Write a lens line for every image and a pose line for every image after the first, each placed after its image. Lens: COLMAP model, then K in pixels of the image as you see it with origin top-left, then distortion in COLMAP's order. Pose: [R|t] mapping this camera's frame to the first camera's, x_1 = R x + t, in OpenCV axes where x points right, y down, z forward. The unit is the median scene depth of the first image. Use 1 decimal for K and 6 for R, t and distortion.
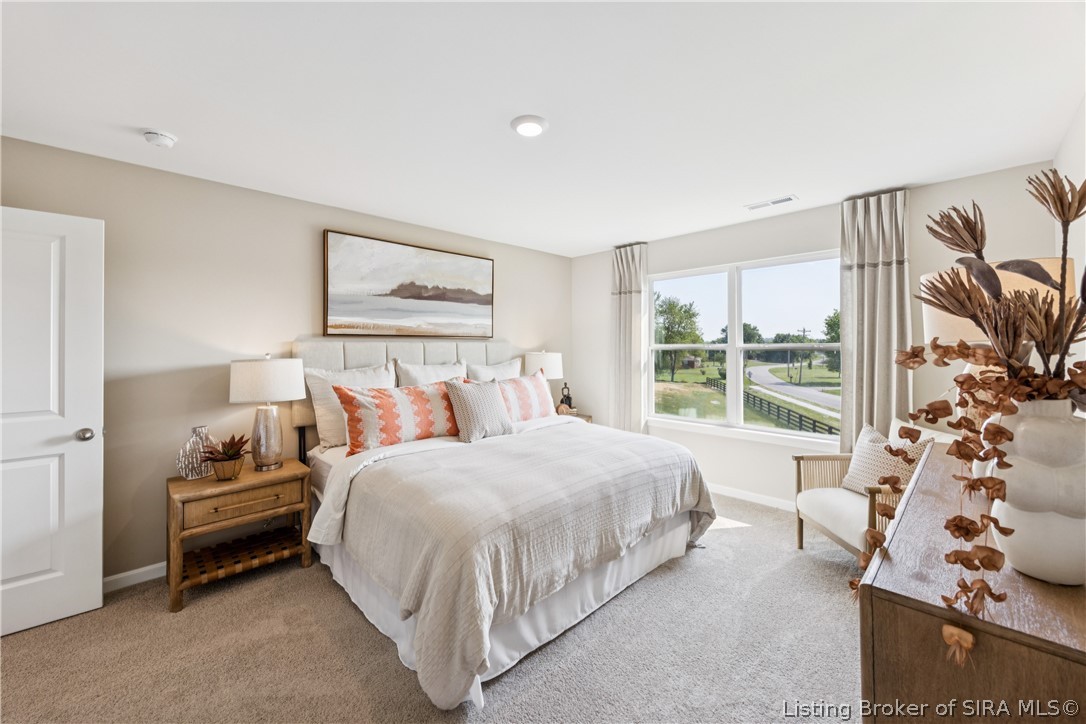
lens RADIAL K [[427.2, 0, 541.9], [0, 427.2, 342.5], [0, 0, 1]] dist [0.001775, 0.000114]
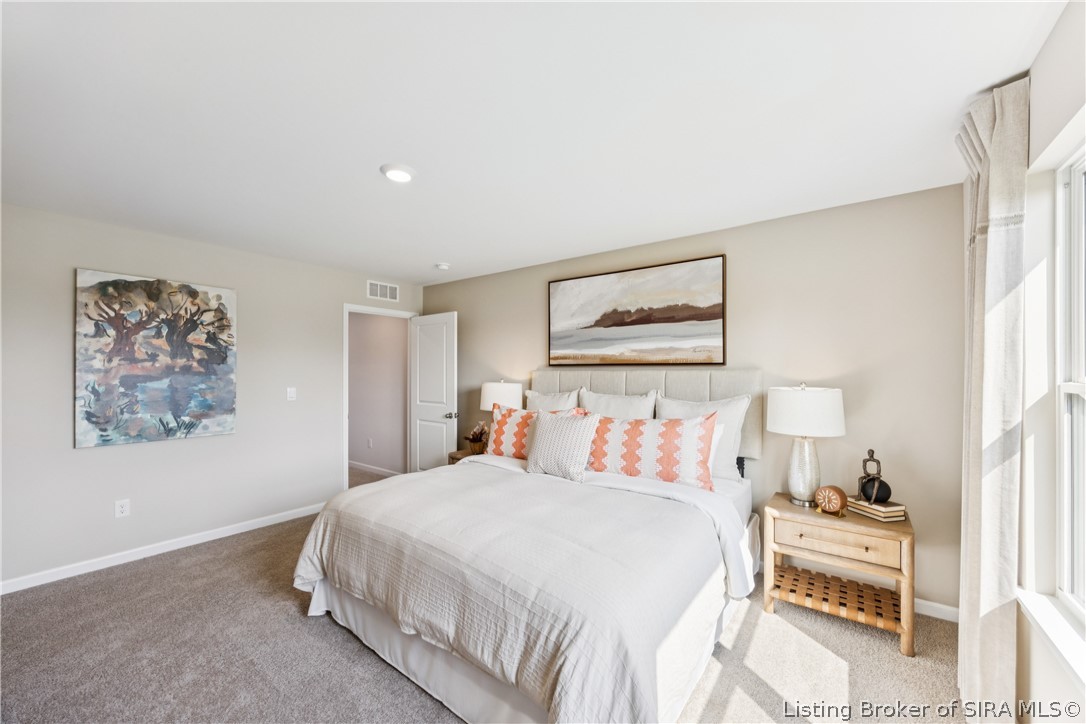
lens RADIAL K [[415.4, 0, 541.3], [0, 415.4, 368.9], [0, 0, 1]] dist [-0.021313, -0.000020]
pose [[0.145275, -0.006201, -0.989372, 0.609671], [0.003103, 0.999978, -0.005812, -0.000193], [0.989386, -0.002225, 0.145291, 0.693918]]
